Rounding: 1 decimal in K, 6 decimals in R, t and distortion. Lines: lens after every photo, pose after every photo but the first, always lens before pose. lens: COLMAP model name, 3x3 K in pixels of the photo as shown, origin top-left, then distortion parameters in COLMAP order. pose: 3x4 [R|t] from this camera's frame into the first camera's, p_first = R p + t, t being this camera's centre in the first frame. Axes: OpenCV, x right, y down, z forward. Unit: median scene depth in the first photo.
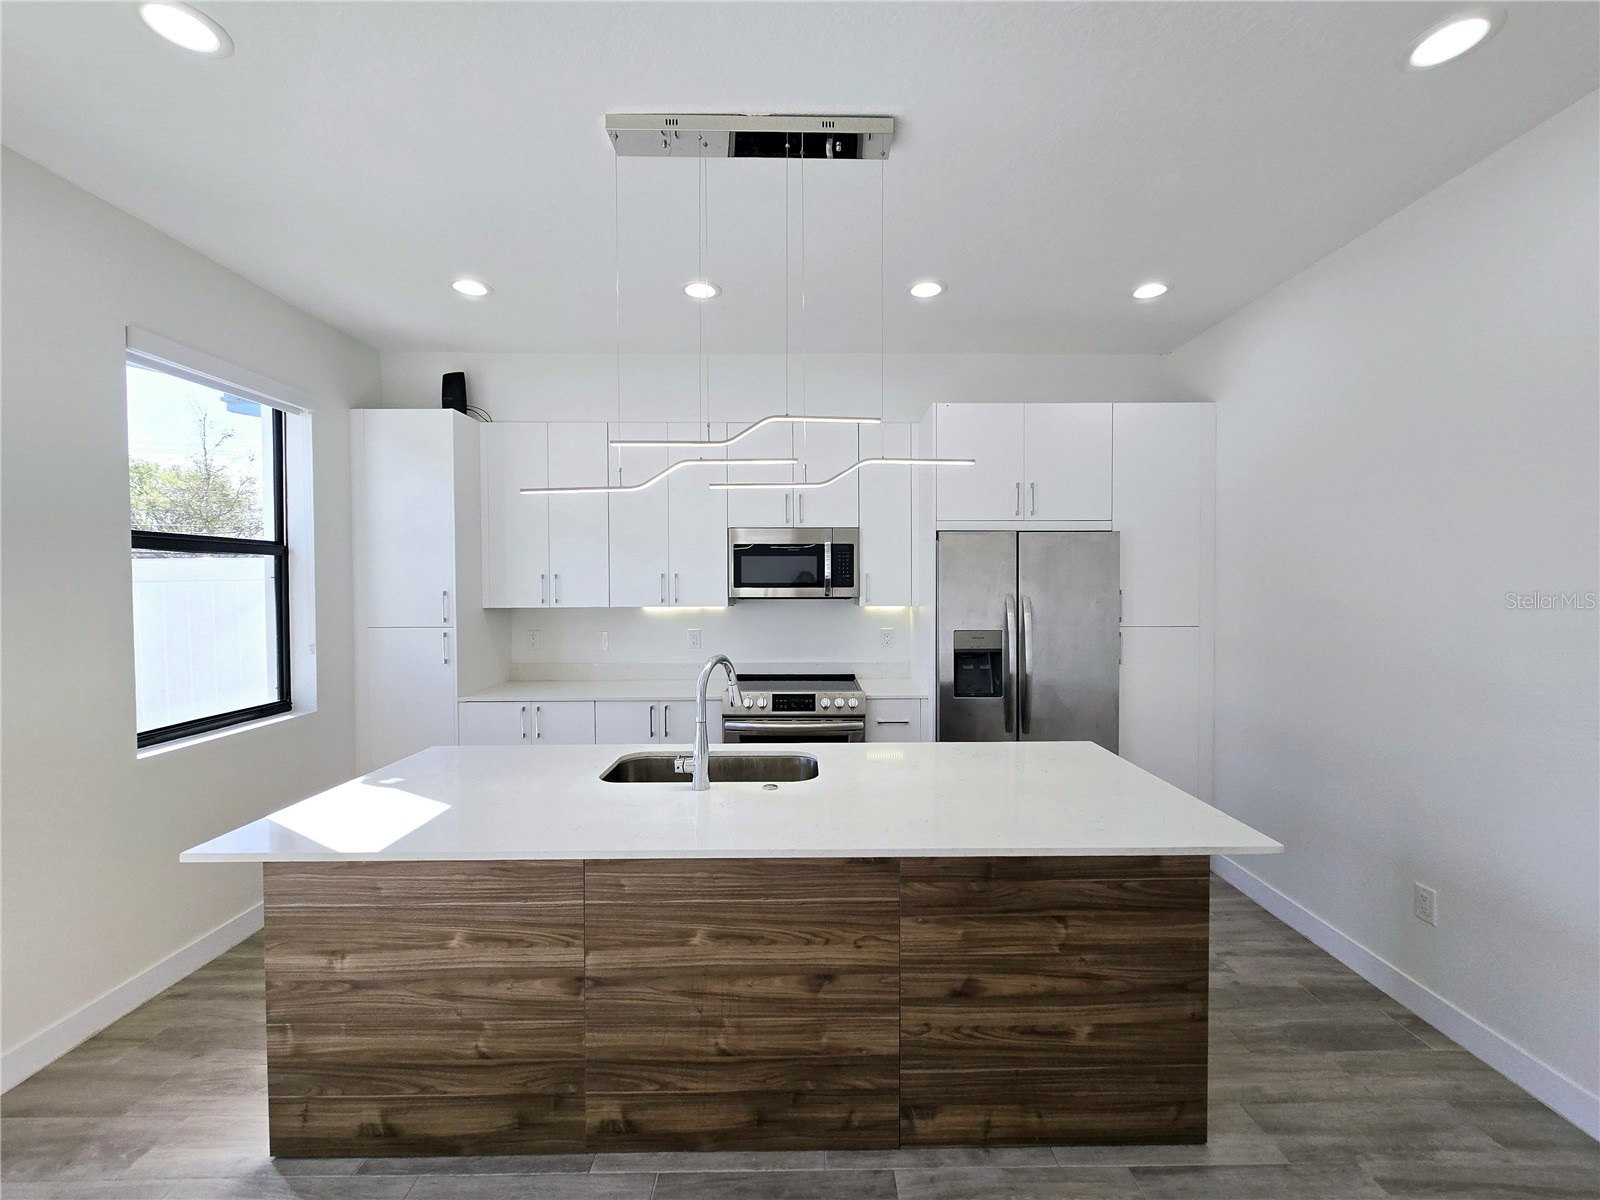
lens RADIAL K [[656.1, 0, 809.8], [0, 656.1, 598.0], [0, 0, 1]] dist [-0.003596, 0.001739]
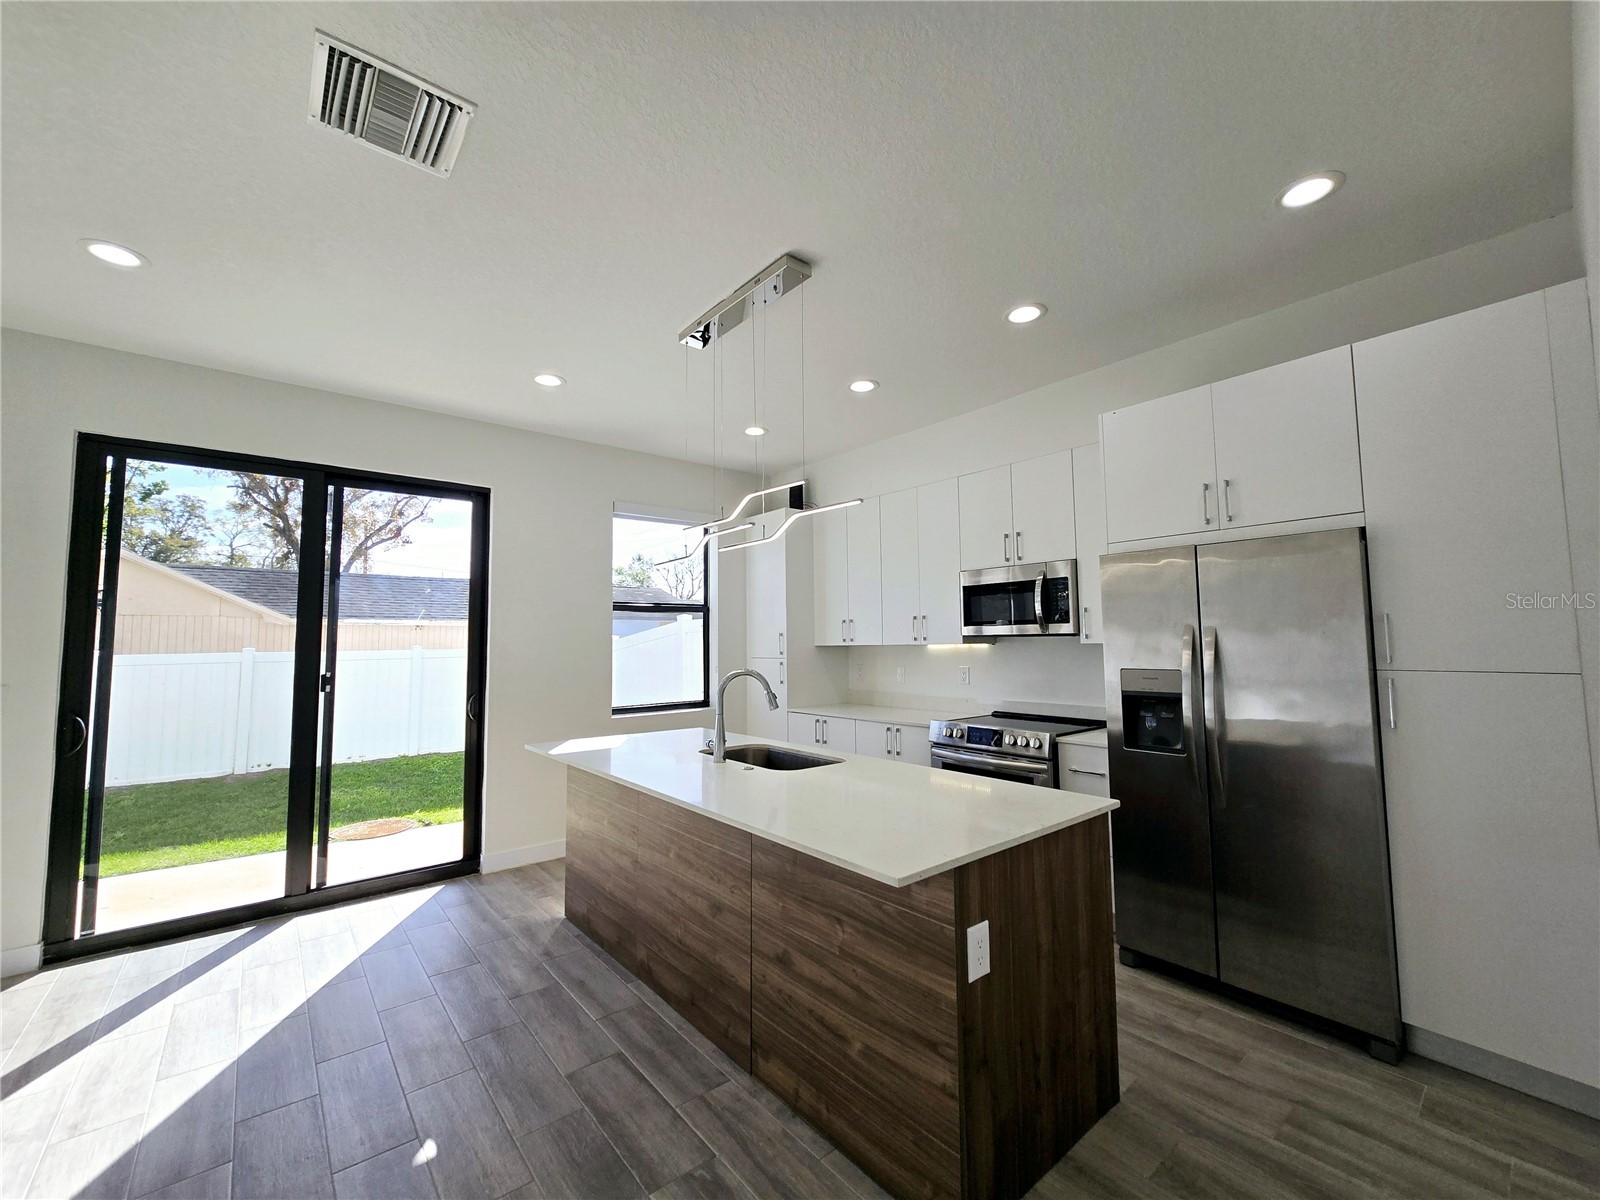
lens RADIAL K [[656.1, 0, 816.2], [0, 656.1, 598.4], [0, 0, 1]] dist [-0.003596, 0.001739]
pose [[0.634695, -0.057272, -0.770638, 1.195794], [-0.007505, 0.996746, -0.080257, 0.056751], [0.772727, 0.056722, 0.632199, 0.274862]]
